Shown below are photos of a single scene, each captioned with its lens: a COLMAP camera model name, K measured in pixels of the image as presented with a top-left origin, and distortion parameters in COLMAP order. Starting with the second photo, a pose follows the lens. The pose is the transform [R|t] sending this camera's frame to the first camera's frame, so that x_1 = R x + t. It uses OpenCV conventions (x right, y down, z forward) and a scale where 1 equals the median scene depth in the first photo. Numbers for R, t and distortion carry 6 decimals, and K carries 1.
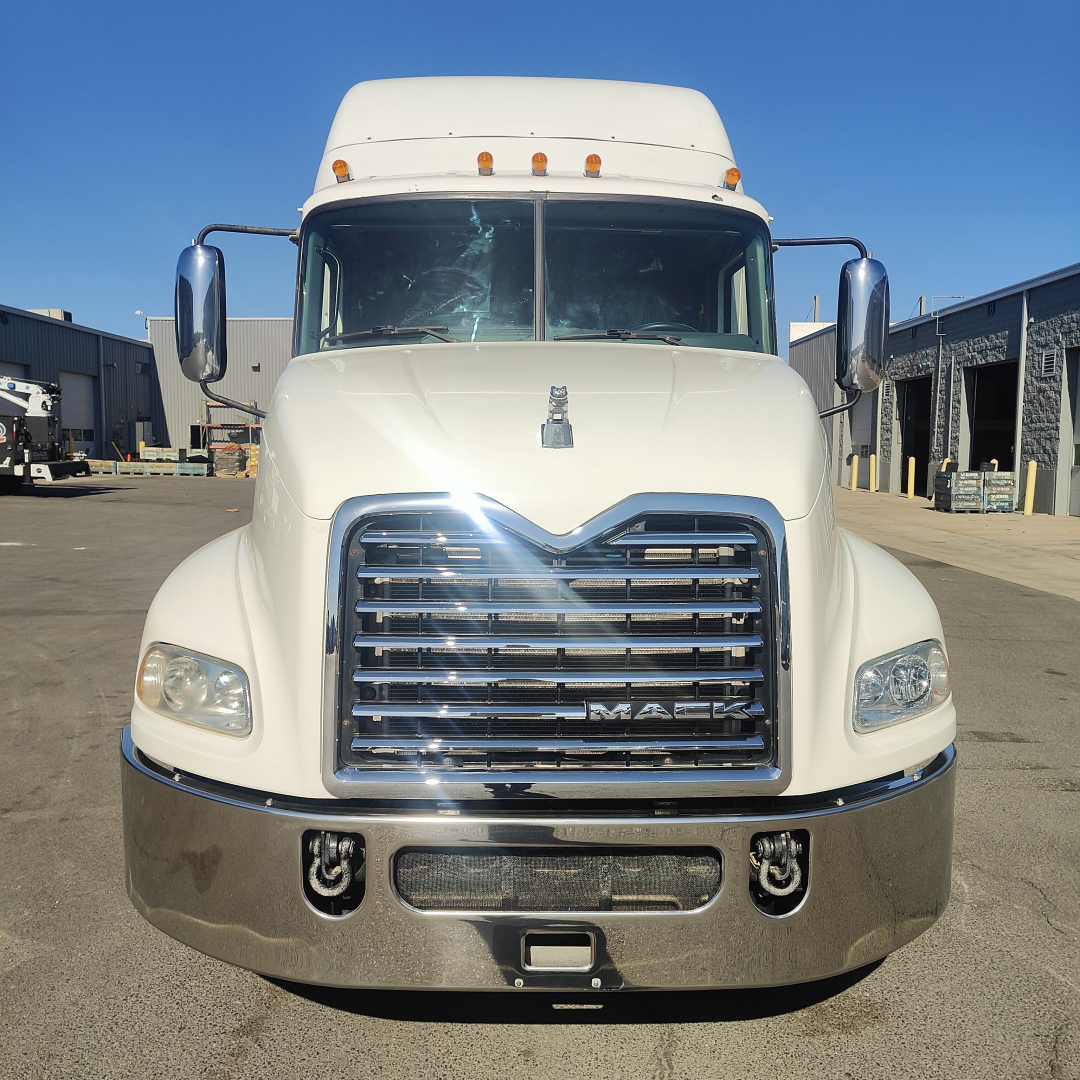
lens RADIAL K [[995.2, 0, 533.5], [0, 995.2, 536.9], [0, 0, 1]] dist [0.105658, -0.324168]
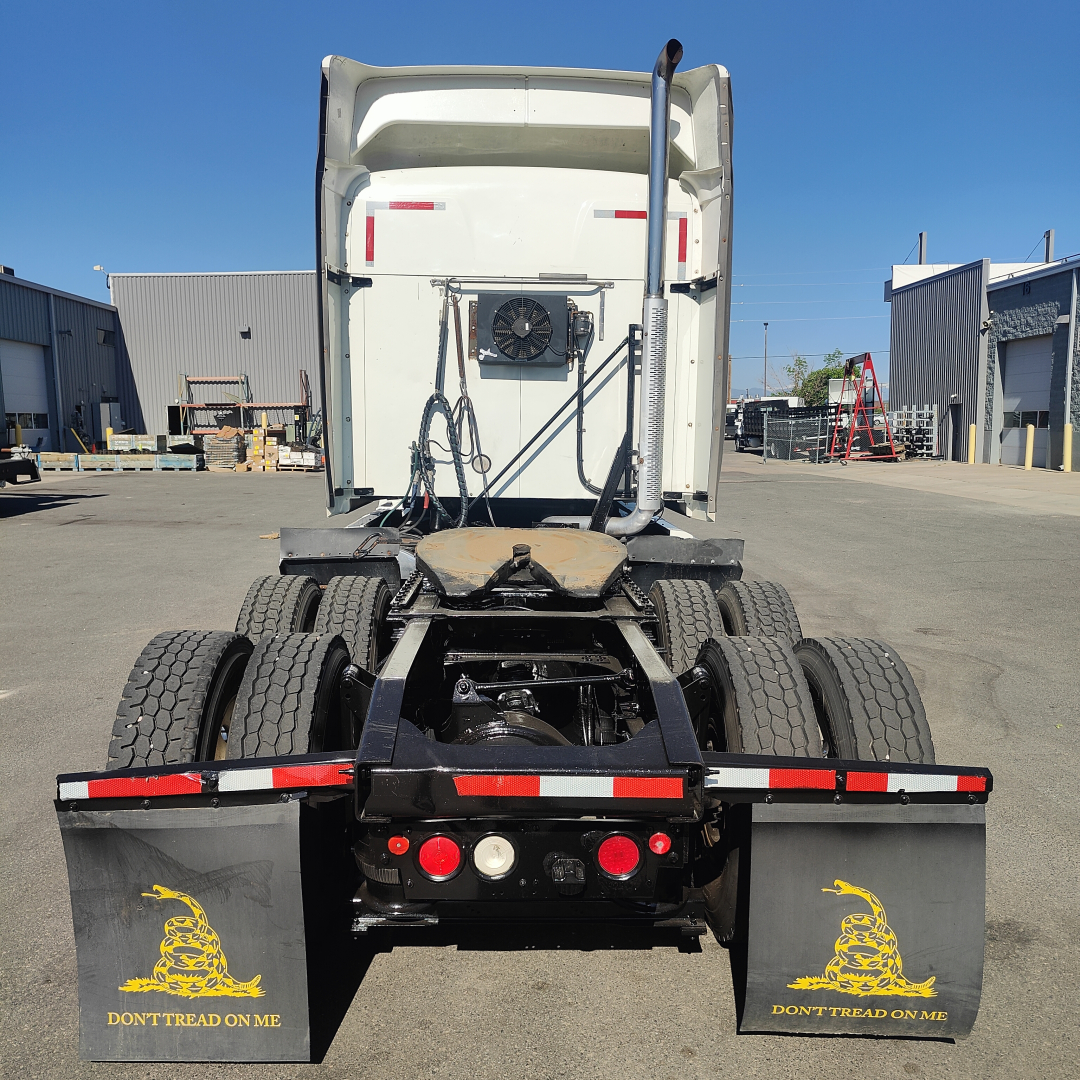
lens RADIAL K [[1004.5, 0, 525.9], [0, 1004.5, 541.8], [0, 0, 1]] dist [0.009402, -0.001326]
pose [[0.999472, -0.024057, 0.021823, -0.090530], [0.023452, 0.999345, 0.027555, -0.021153], [-0.022471, -0.027029, 0.999382, 0.219329]]
